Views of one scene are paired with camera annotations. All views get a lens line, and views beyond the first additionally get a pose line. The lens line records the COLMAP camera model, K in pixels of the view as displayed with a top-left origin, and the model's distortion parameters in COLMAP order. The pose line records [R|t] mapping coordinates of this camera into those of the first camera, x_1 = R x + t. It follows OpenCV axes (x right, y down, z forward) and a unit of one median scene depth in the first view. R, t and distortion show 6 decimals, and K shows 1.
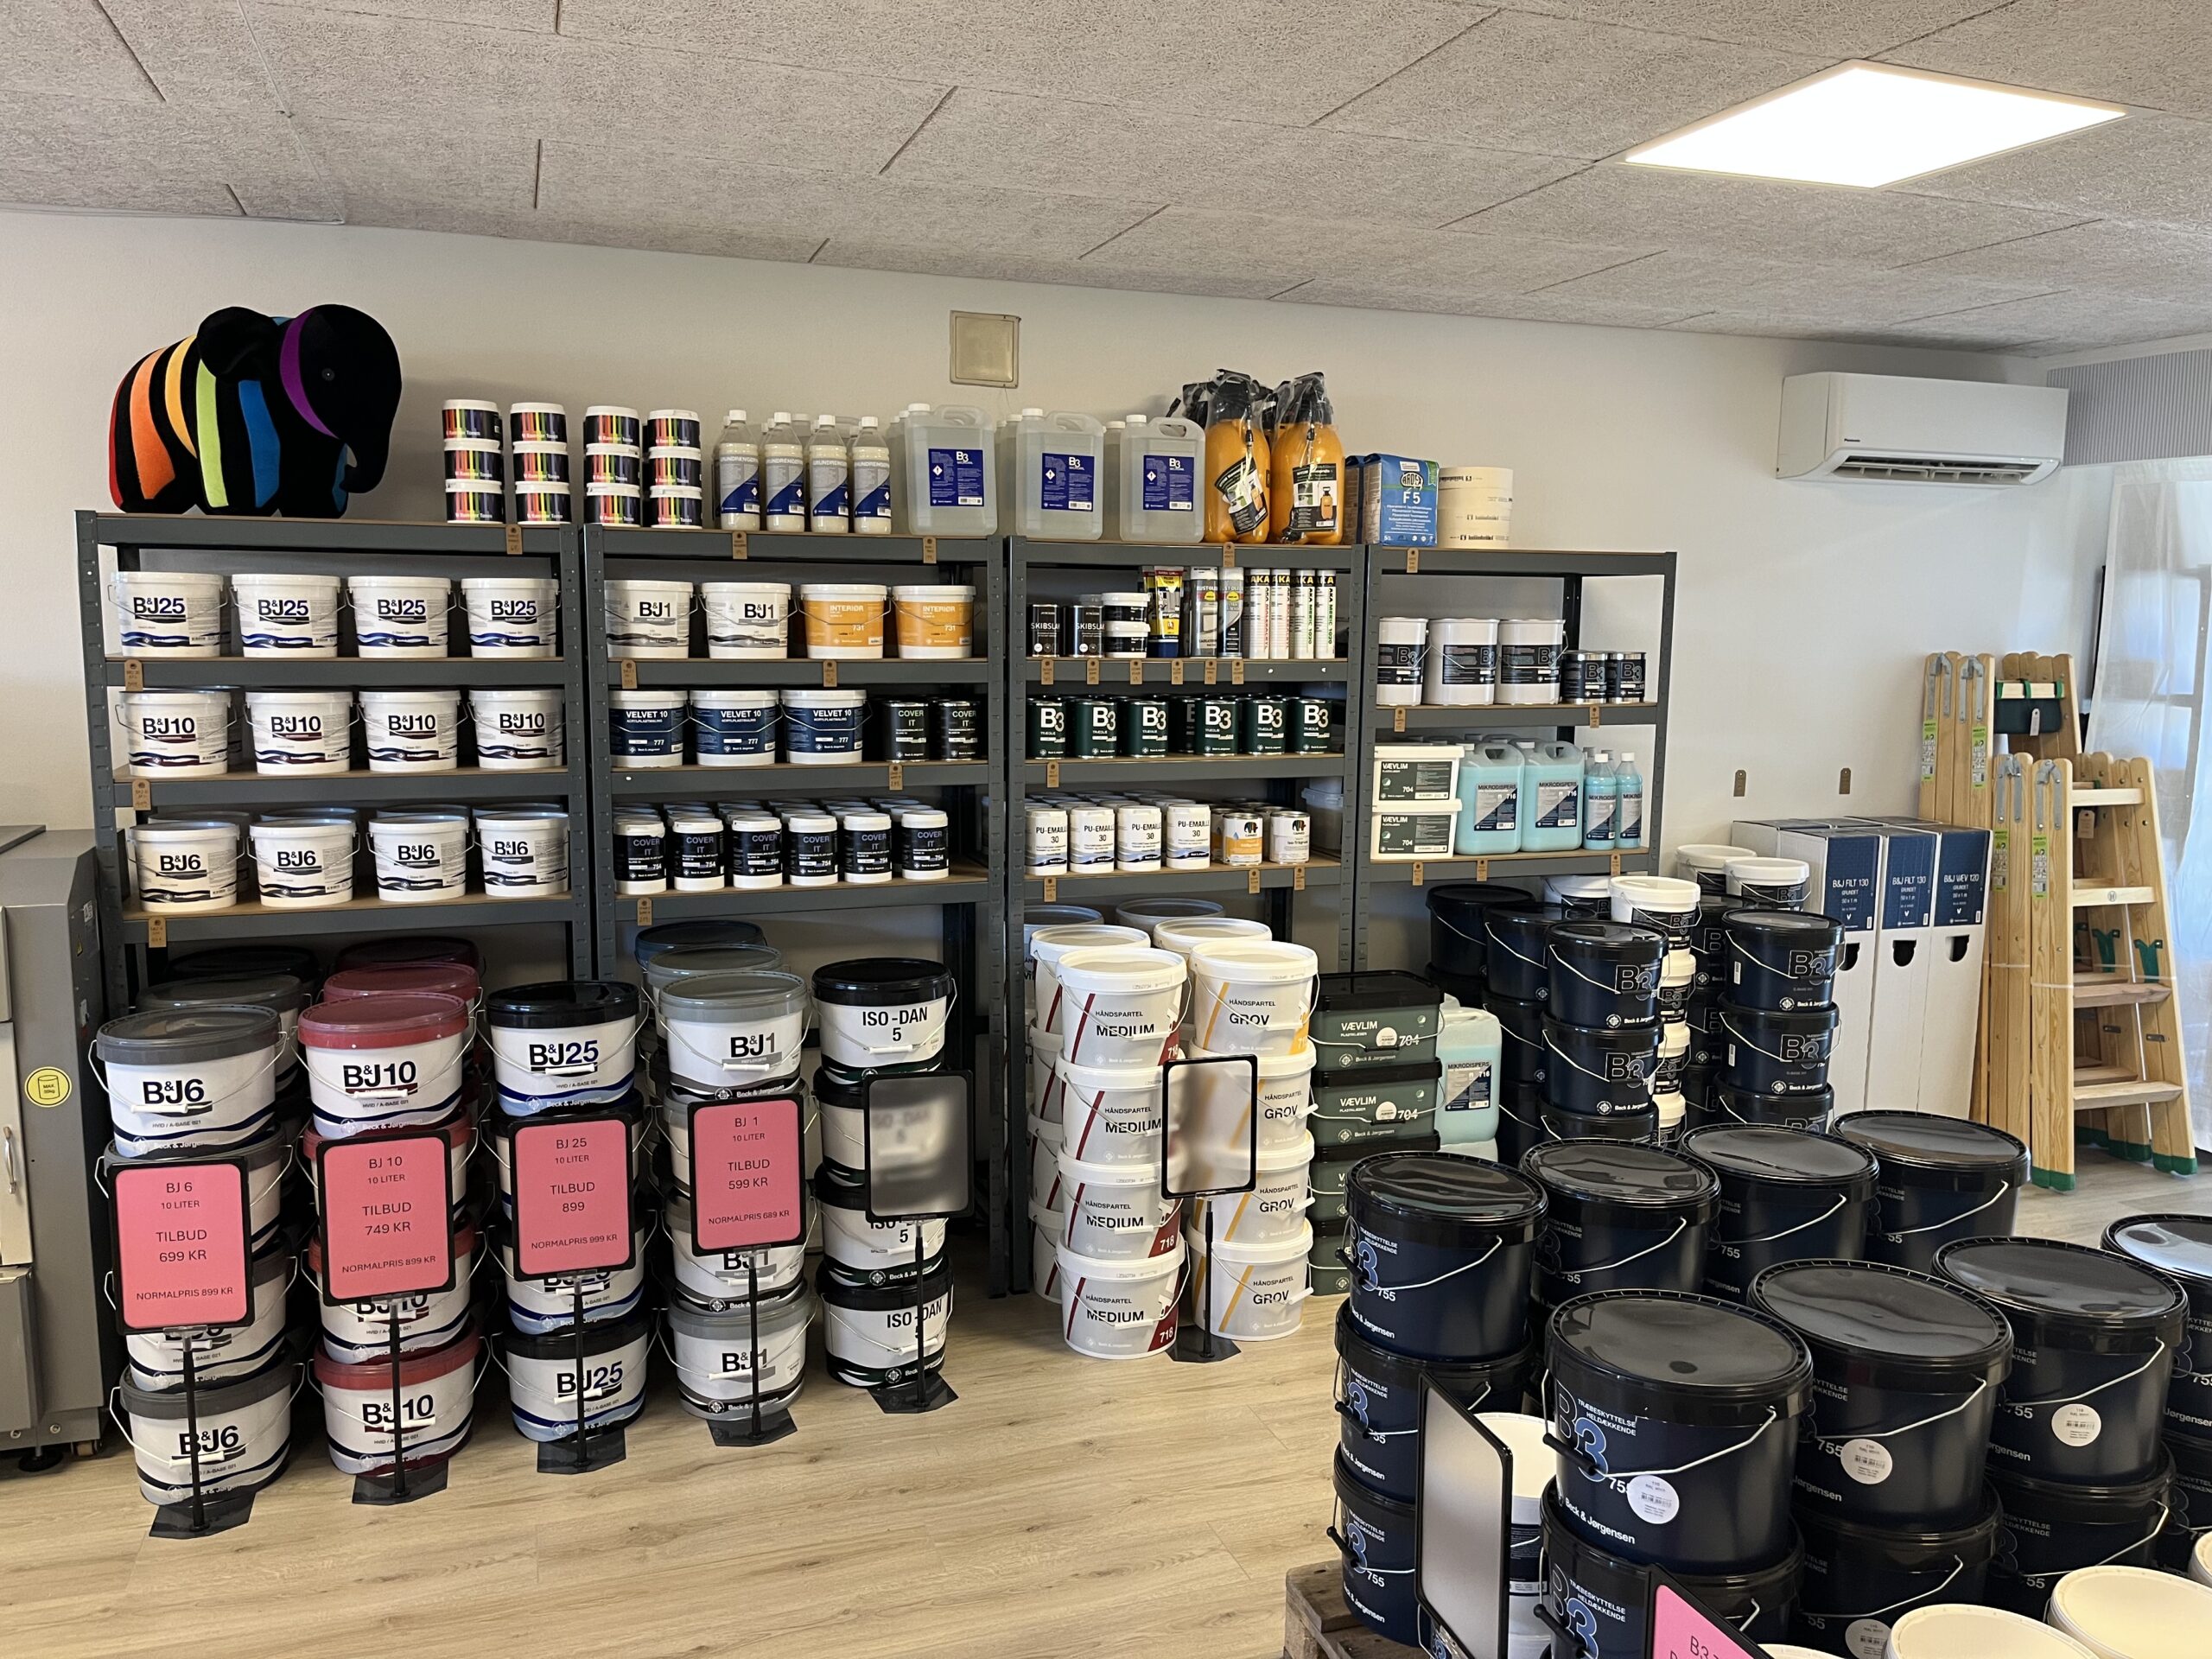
lens RADIAL K [[1689.6, 0, 1121.2], [0, 1689.6, 848.1], [0, 0, 1]] dist [0.051339, -0.071858]
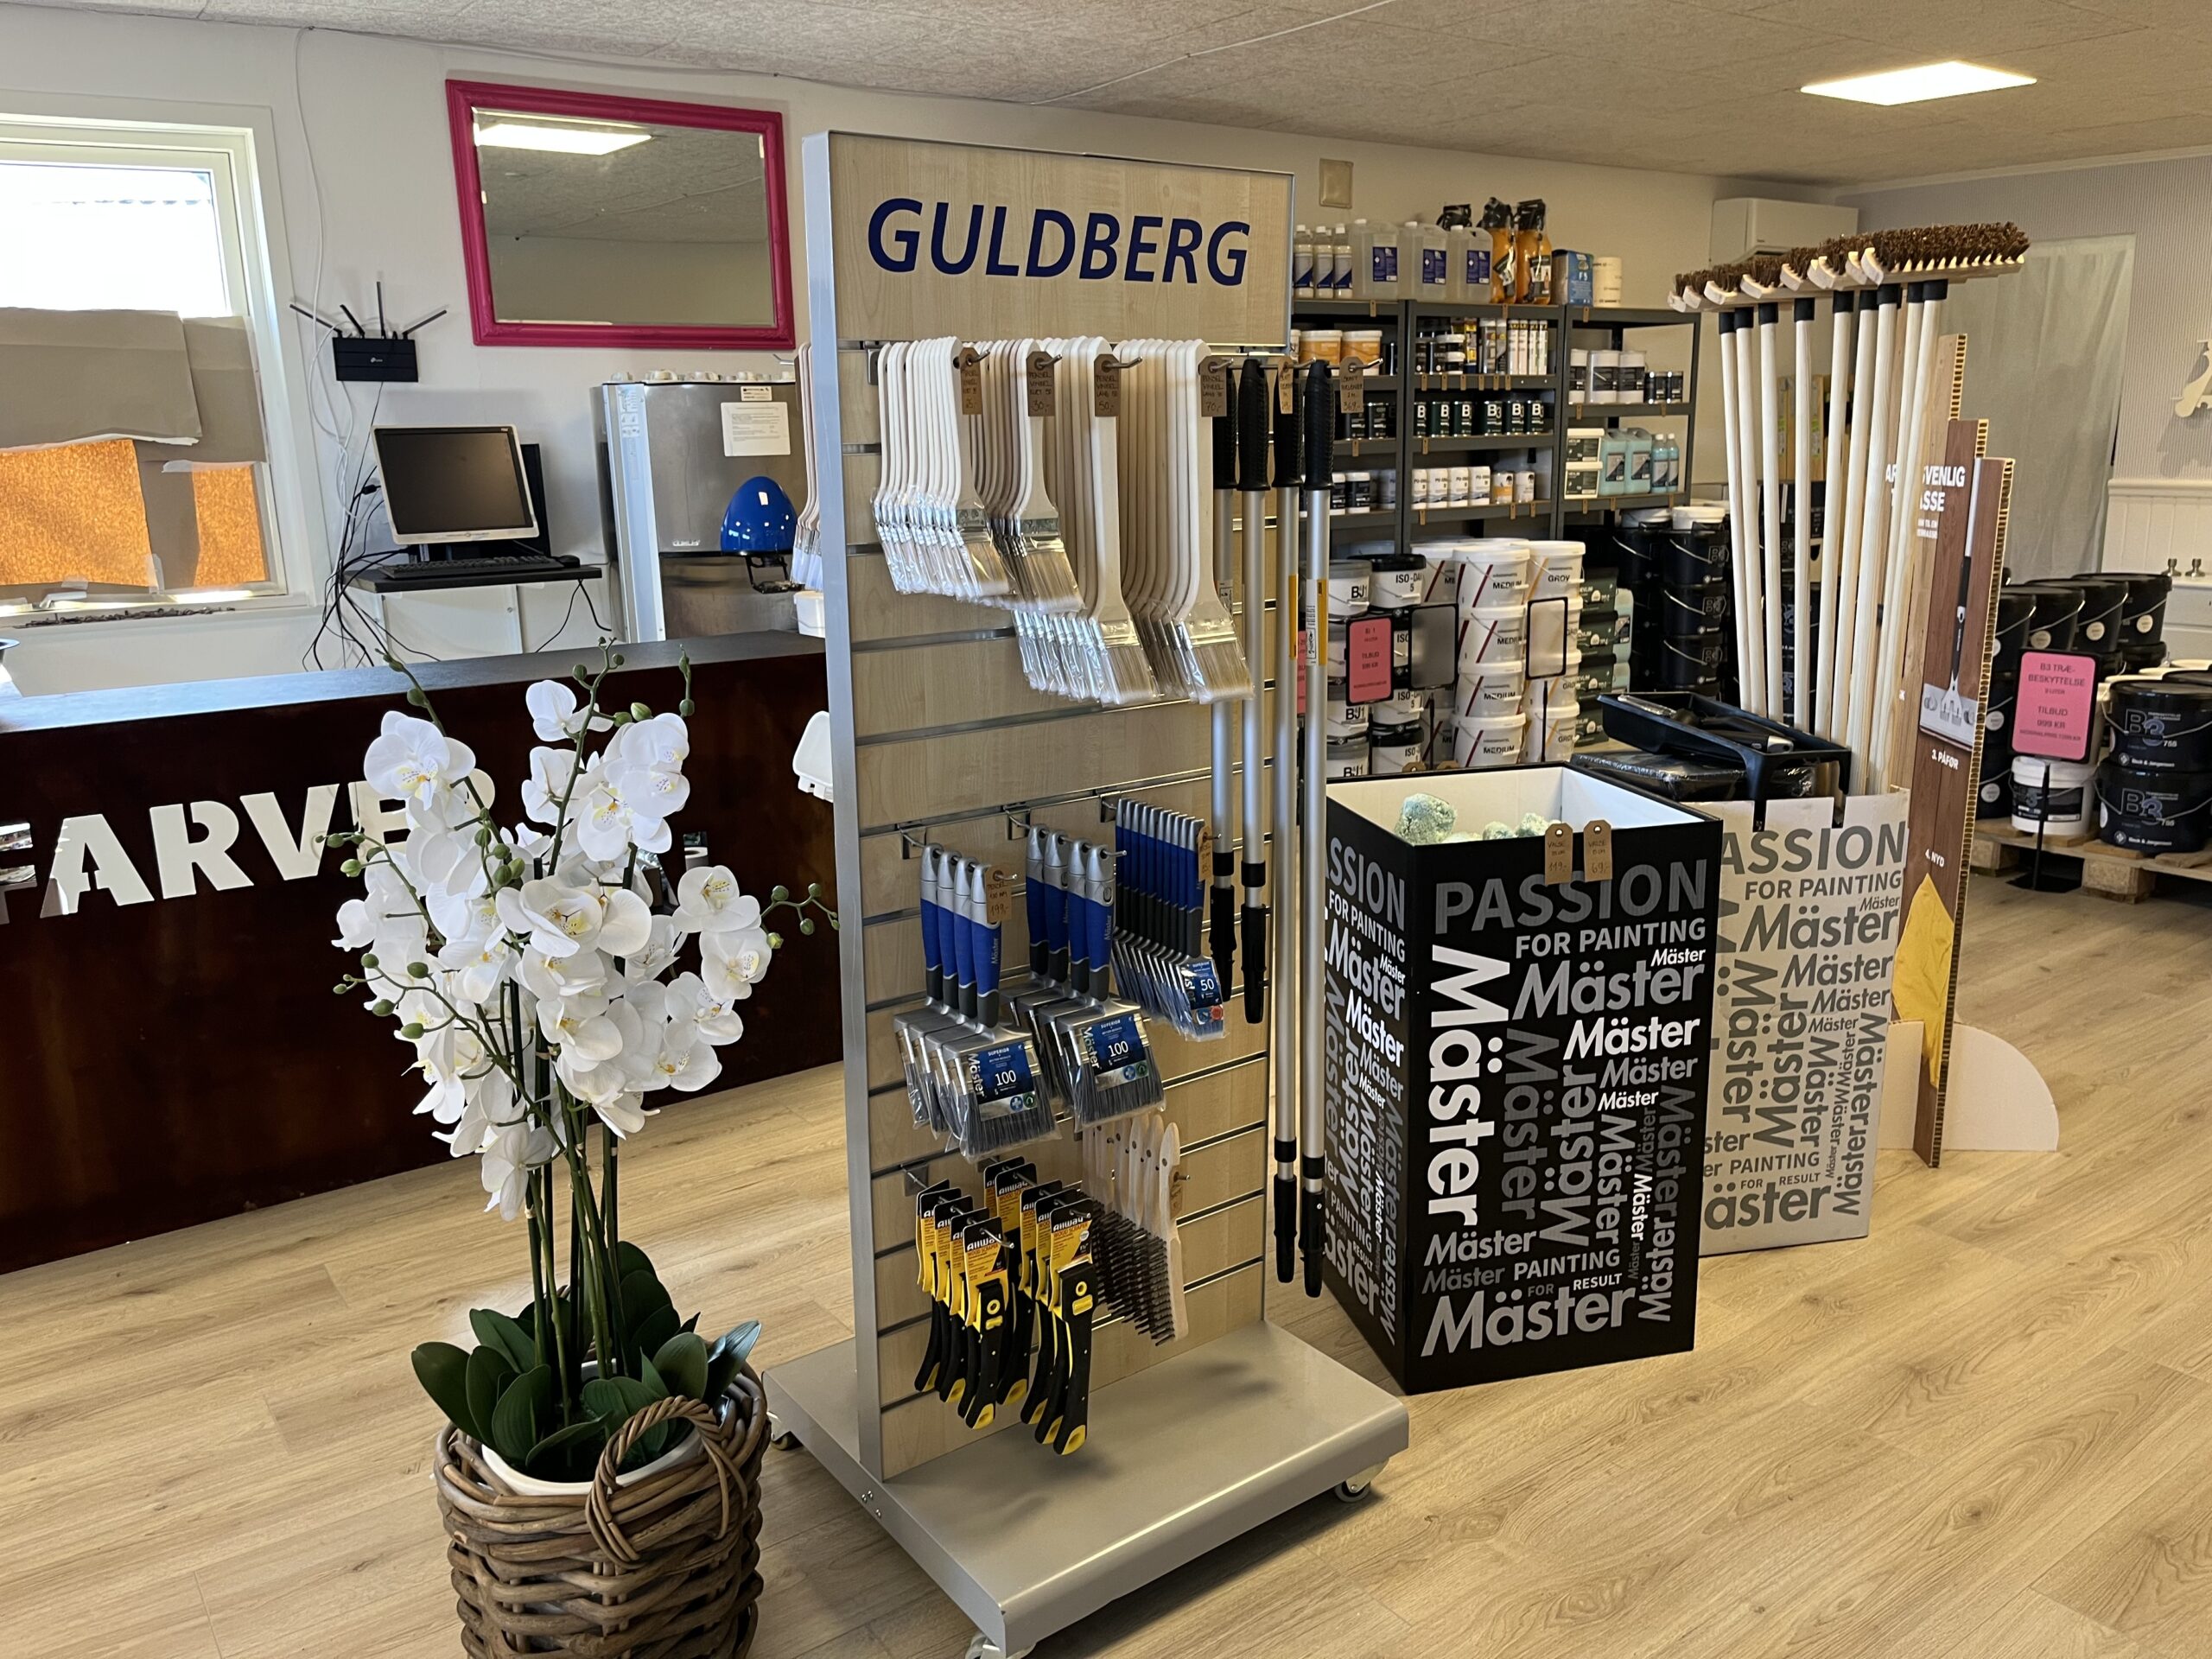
lens RADIAL K [[1689.6, 0, 1110.6], [0, 1689.6, 818.2], [0, 0, 1]] dist [0.051339, -0.071858]
pose [[0.960393, -0.092614, 0.262808, -0.775965], [0.070174, 0.993139, 0.093542, 0.136737], [-0.269668, -0.071395, 0.960303, -0.530200]]
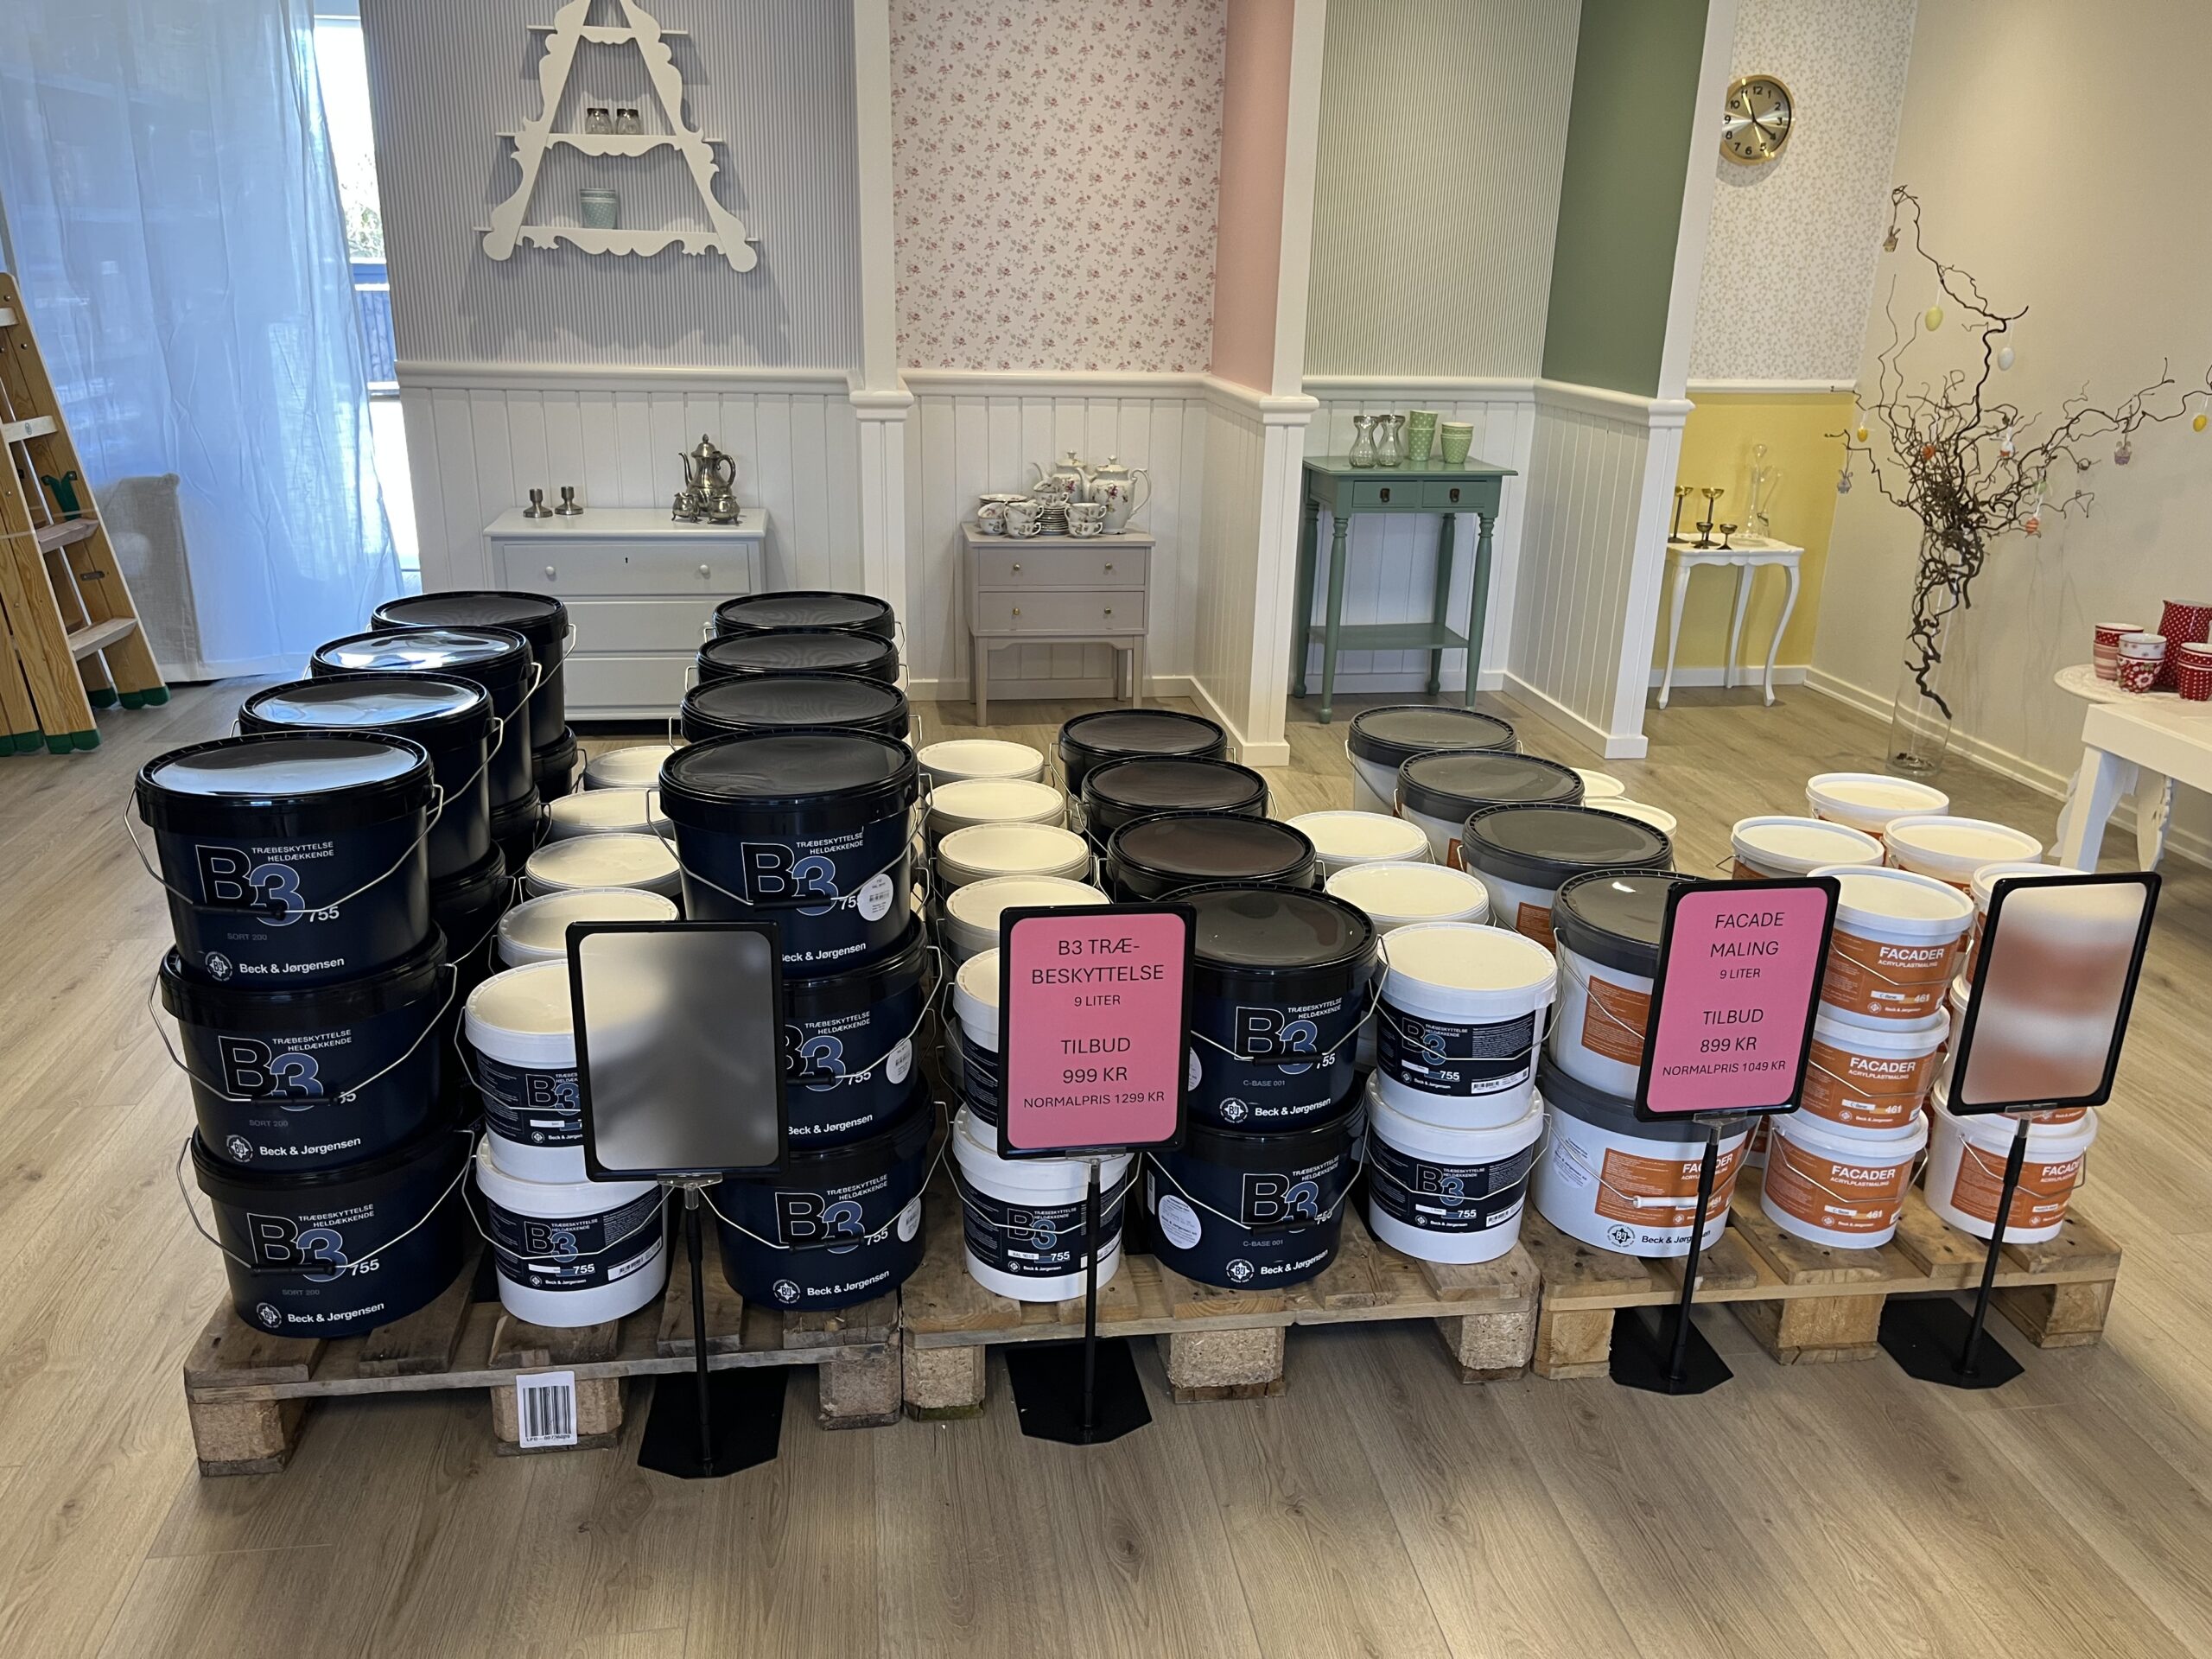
lens RADIAL K [[1689.6, 0, 1094.1], [0, 1689.6, 847.9], [0, 0, 1]] dist [0.051339, -0.071858]
pose [[0.201461, -0.329933, 0.922257, -0.267710], [0.113065, 0.943101, 0.312691, 0.023566], [-0.972949, 0.041280, 0.227302, 0.294301]]
